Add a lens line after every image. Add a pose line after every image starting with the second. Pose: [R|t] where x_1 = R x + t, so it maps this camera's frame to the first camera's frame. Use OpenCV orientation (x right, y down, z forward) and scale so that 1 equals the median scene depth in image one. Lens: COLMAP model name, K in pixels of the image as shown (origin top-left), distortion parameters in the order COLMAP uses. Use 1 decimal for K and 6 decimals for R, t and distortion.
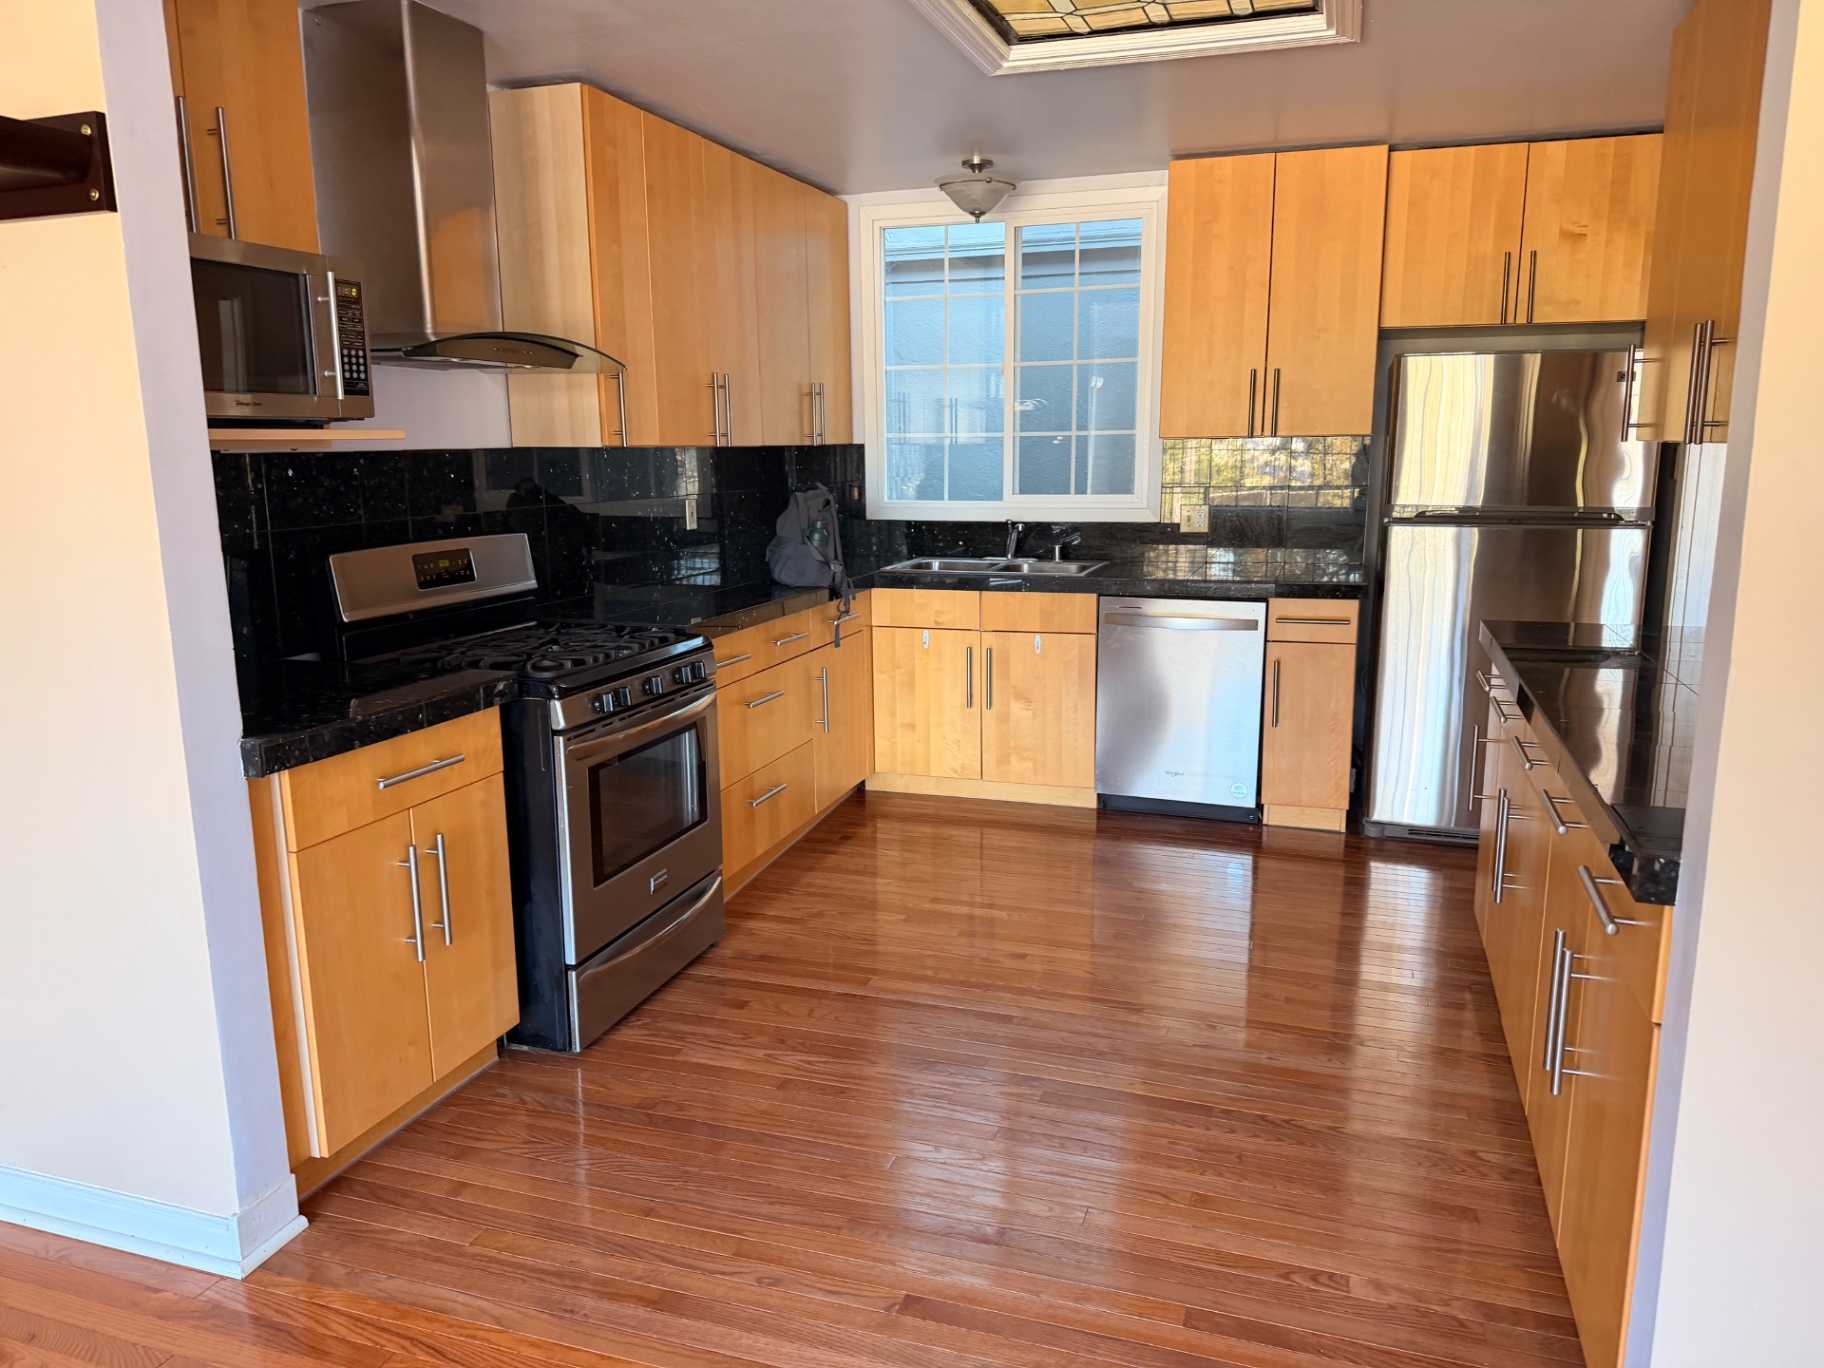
lens RADIAL K [[1283.7, 0, 912.0], [0, 1283.7, 684.0], [0, 0, 1]] dist [0.094565, -0.158528]
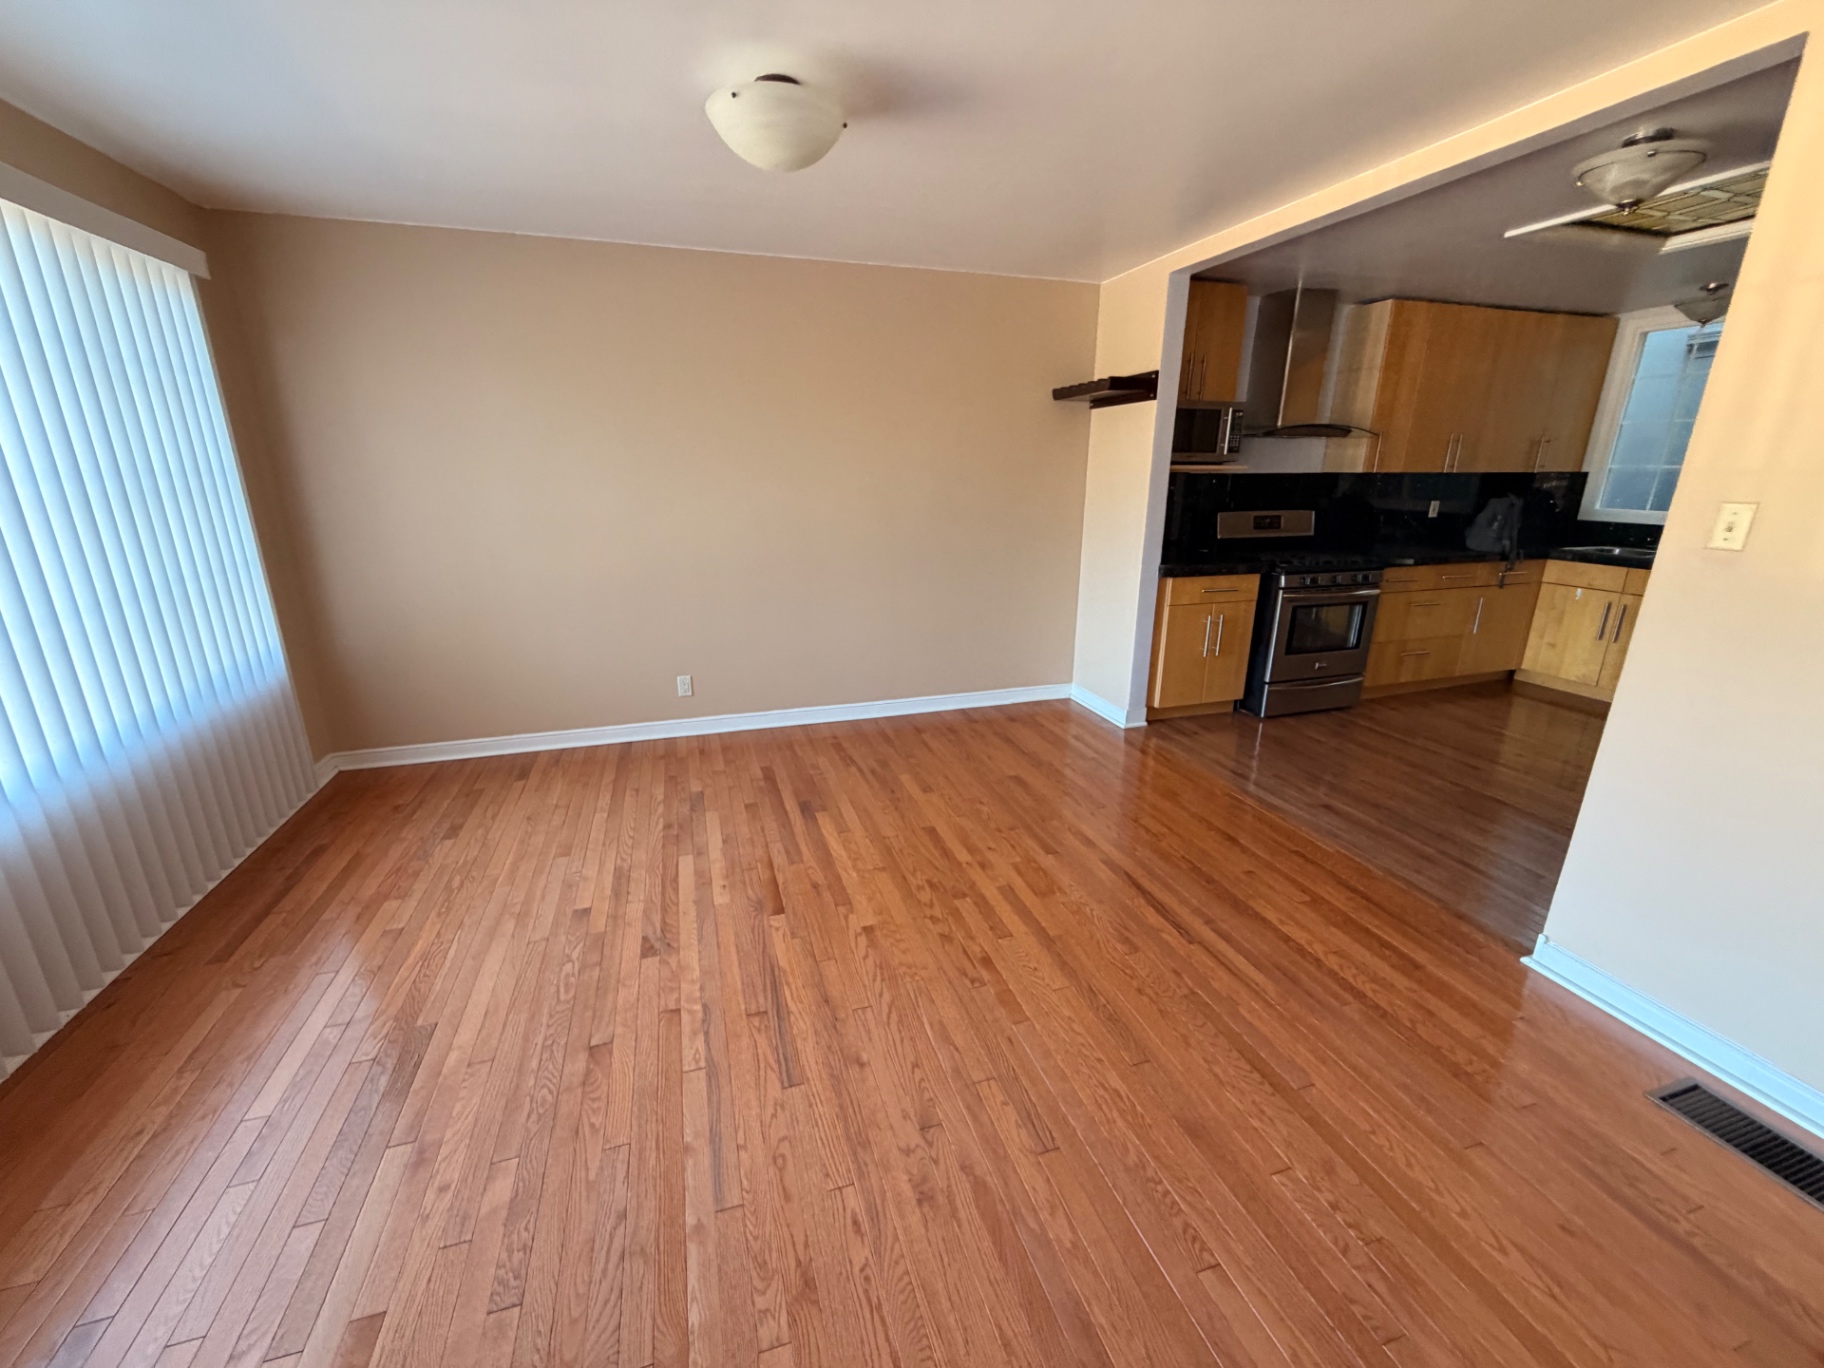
lens RADIAL K [[739.2, 0, 914.5], [0, 739.2, 690.1], [0, 0, 1]] dist [0.000227, 0.000101]
pose [[0.587104, 0.244527, -0.771696, 0.407227], [-0.159131, 0.969548, 0.186154, 0.065320], [0.793717, 0.013510, 0.608138, -0.384543]]
